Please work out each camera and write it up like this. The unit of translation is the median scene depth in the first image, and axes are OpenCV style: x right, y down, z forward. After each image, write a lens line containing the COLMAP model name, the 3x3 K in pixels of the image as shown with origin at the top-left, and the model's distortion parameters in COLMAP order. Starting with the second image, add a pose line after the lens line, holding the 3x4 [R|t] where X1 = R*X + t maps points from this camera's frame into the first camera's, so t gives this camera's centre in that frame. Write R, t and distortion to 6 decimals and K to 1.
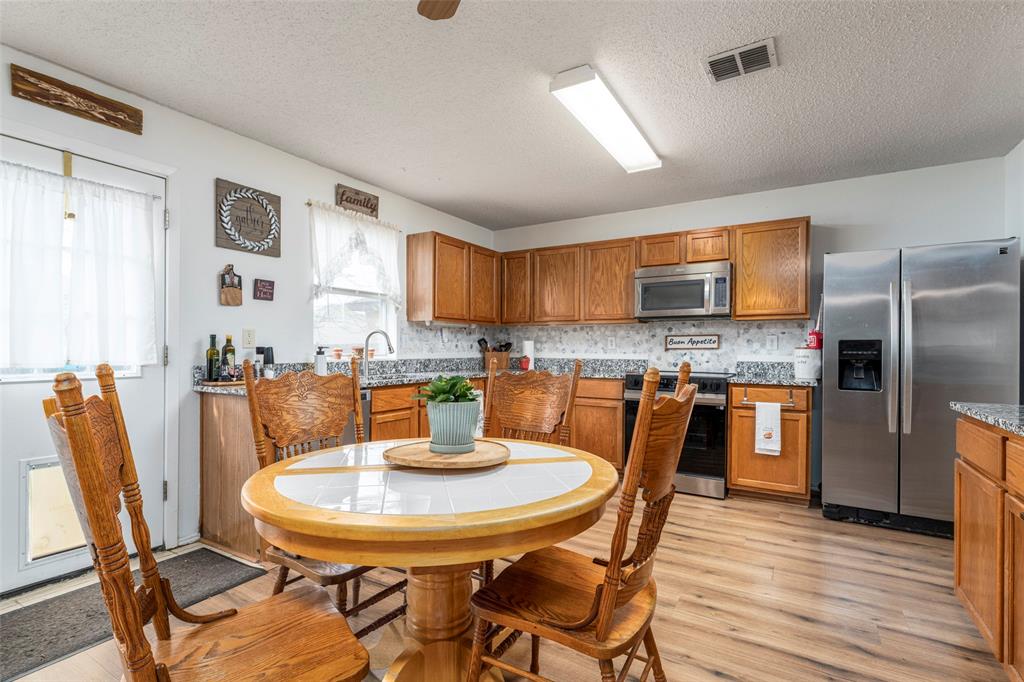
lens RADIAL K [[485.5, 0, 510.2], [0, 485.5, 345.6], [0, 0, 1]] dist [-0.013126, 0.000850]
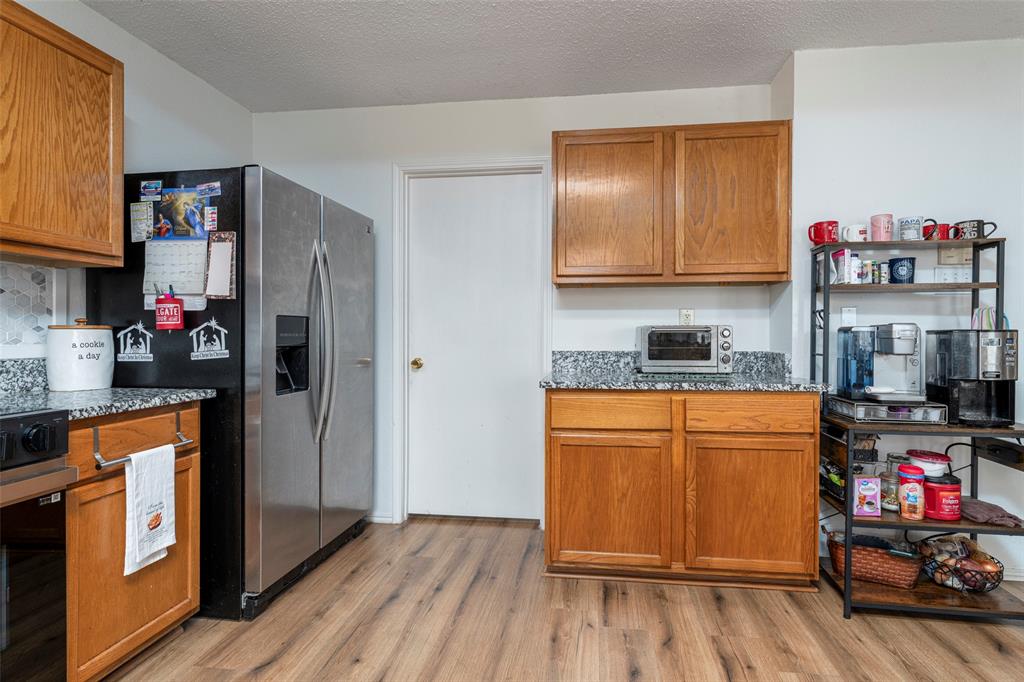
lens RADIAL K [[503.0, 0, 533.2], [0, 503.0, 336.2], [0, 0, 1]] dist [-0.000133, -0.000512]
pose [[-0.417598, -0.009115, 0.908586, -0.029352], [-0.007729, 0.999949, 0.006479, 0.006900], [-0.908599, -0.004317, -0.417647, 0.748753]]
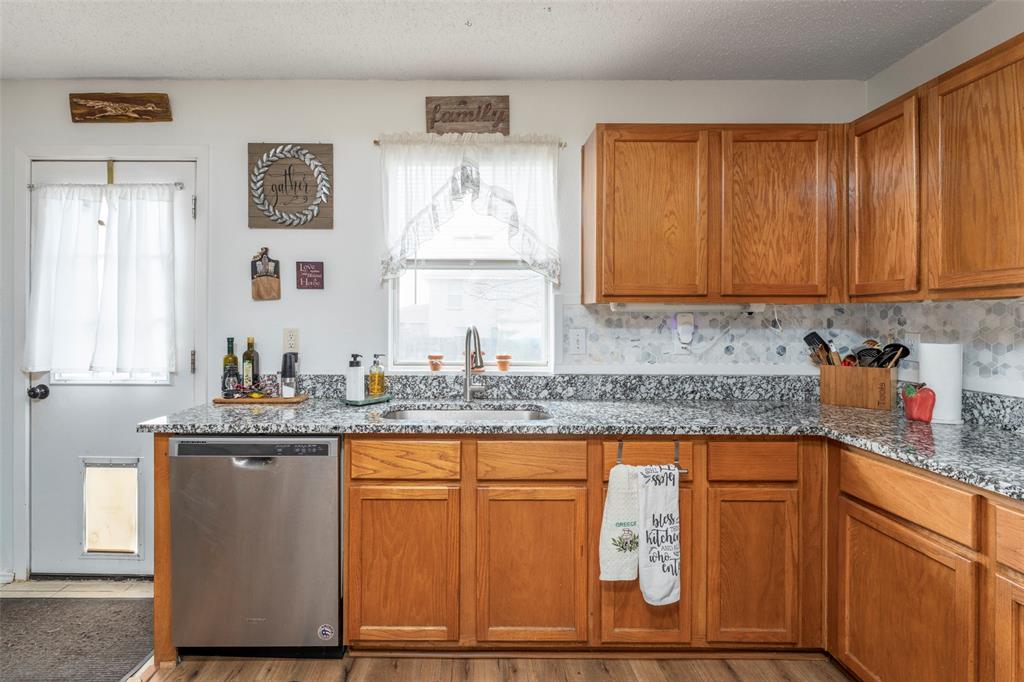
lens RADIAL K [[485.5, 0, 468.6], [0, 485.5, 322.3], [0, 0, 1]] dist [-0.013126, 0.000850]
pose [[0.522240, -0.002916, -0.852793, 0.201838], [0.003655, 0.999993, -0.001181, -0.032603], [0.852791, -0.002500, 0.522247, 0.649795]]
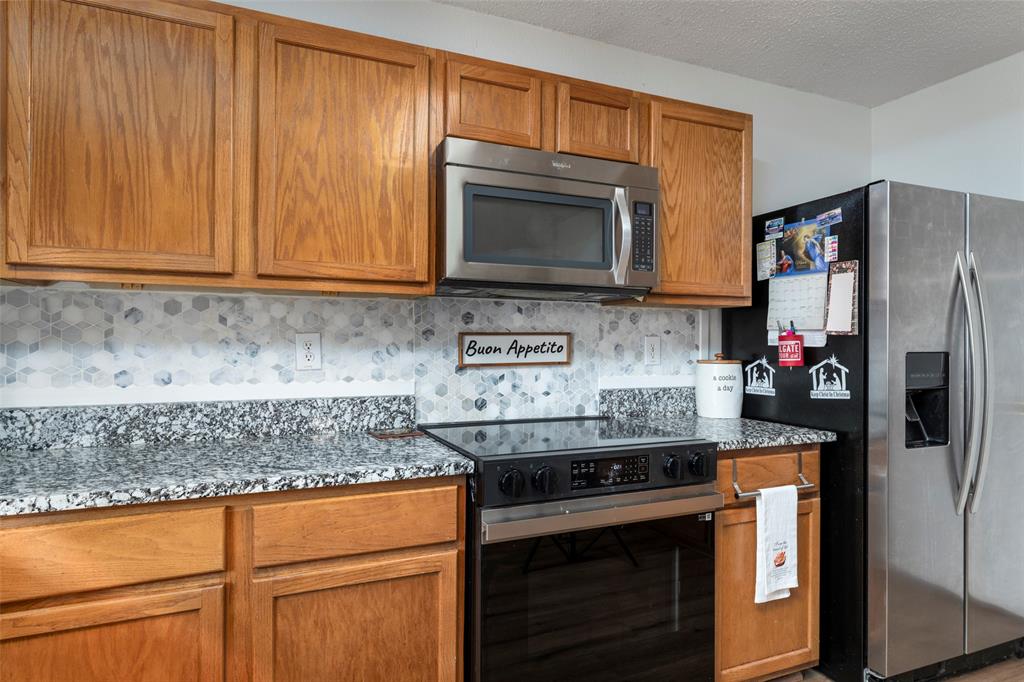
lens RADIAL K [[592.1, 0, 517.0], [0, 592.1, 337.3], [0, 0, 1]] dist [0.002732, 0.000269]
pose [[0.567456, 0.005994, 0.823382, -0.057922], [-0.007523, 0.999970, -0.002095, -0.017642], [-0.823369, -0.005006, 0.567484, 0.758607]]
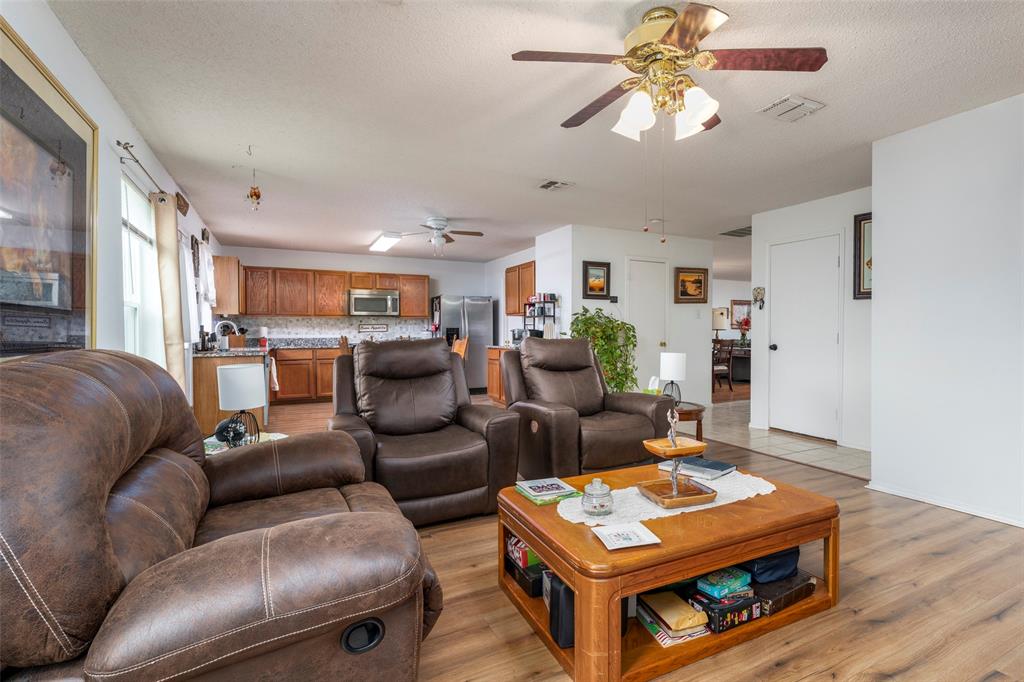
lens RADIAL K [[518.9, 0, 583.2], [0, 518.9, 339.3], [0, 0, 1]] dist [-0.000316, -0.000798]
pose [[0.472117, -0.024474, 0.881196, -1.143213], [-0.004402, 0.999537, 0.030118, -0.030493], [-0.881525, -0.018098, 0.471790, -0.780109]]
